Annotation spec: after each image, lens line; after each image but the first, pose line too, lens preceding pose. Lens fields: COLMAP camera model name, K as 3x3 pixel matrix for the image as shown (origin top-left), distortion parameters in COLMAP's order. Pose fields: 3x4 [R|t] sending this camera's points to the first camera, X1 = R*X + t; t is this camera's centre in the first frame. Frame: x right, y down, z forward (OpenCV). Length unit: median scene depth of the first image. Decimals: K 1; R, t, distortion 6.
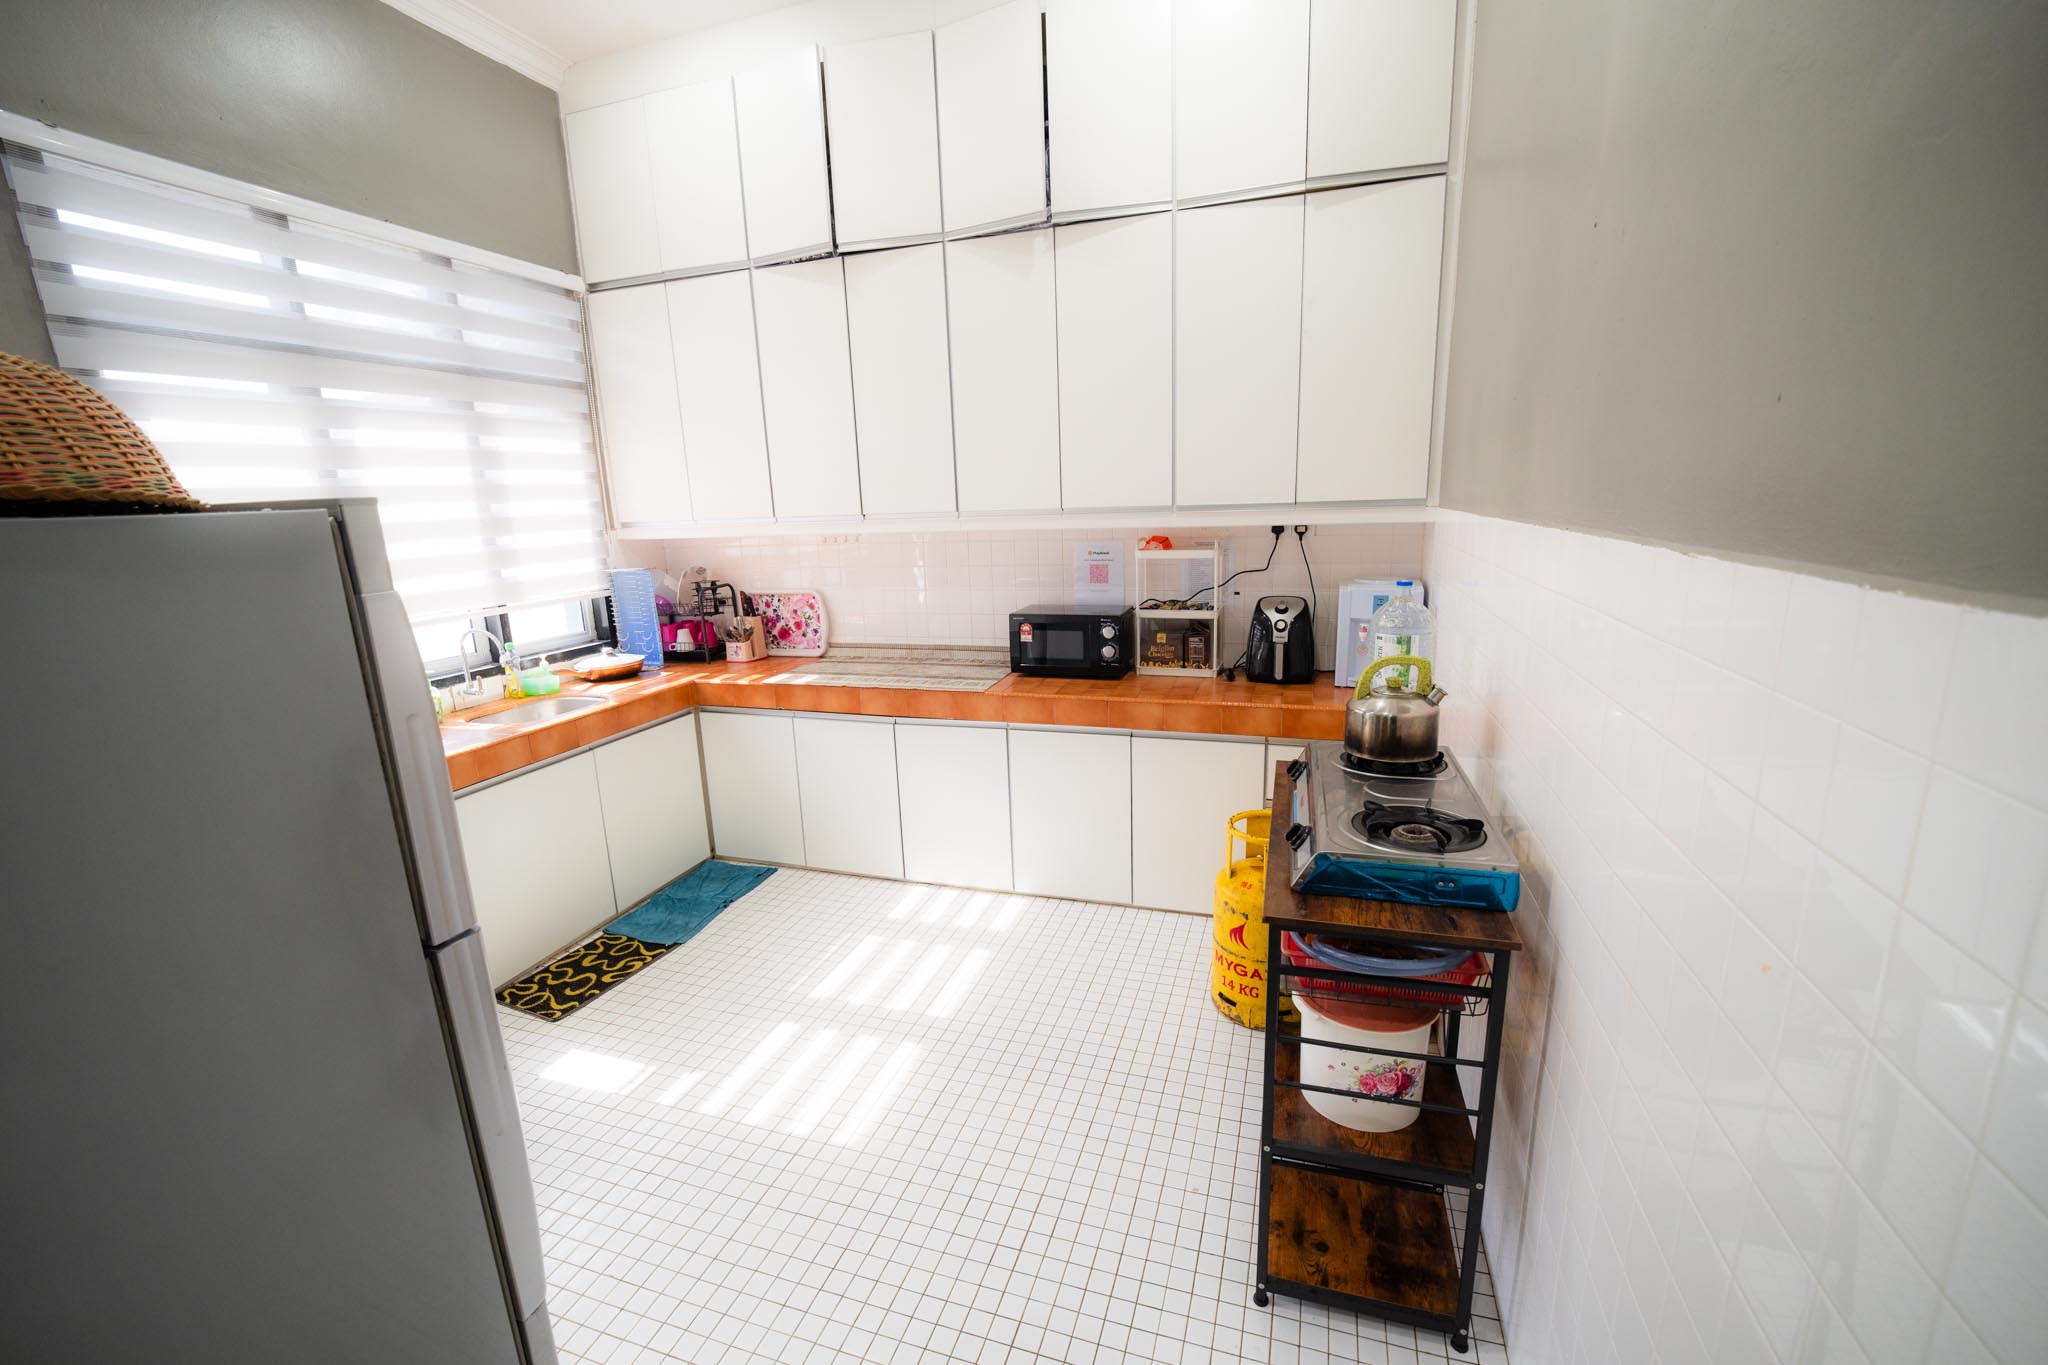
lens RADIAL K [[851.6, 0, 1015.6], [0, 851.6, 683.5], [0, 0, 1]] dist [-0.012994, 0.000522]
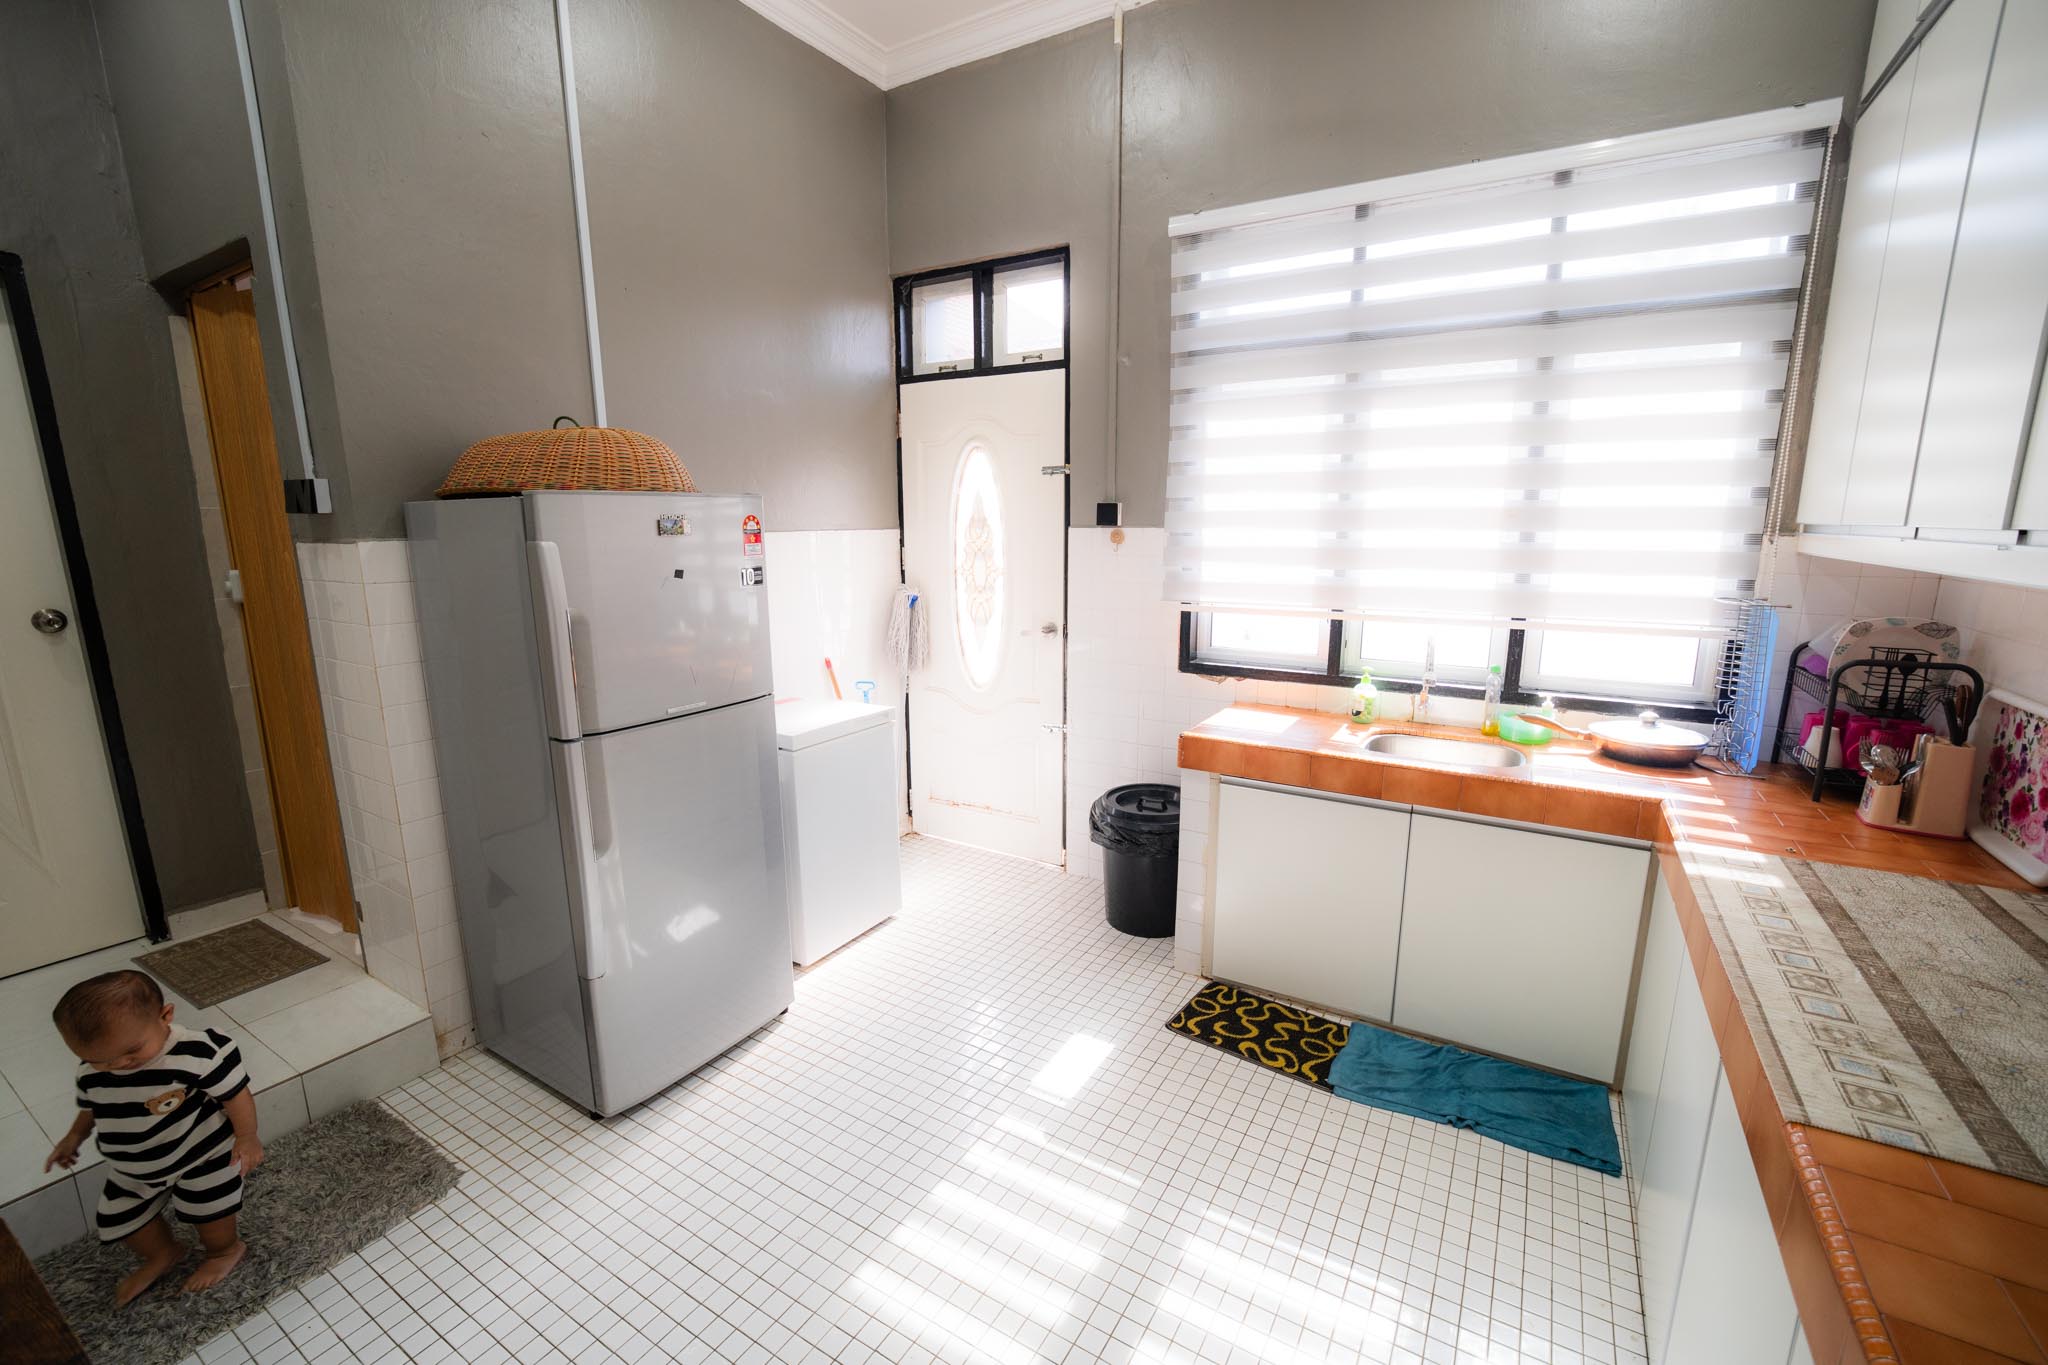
lens RADIAL K [[851.6, 0, 1015.6], [0, 851.6, 683.5], [0, 0, 1]] dist [-0.012994, 0.000522]
pose [[-0.212568, 0.226950, -0.950425, 0.272917], [-0.197299, 0.942652, 0.269221, -0.165649], [0.957020, 0.244746, -0.155601, 0.737504]]
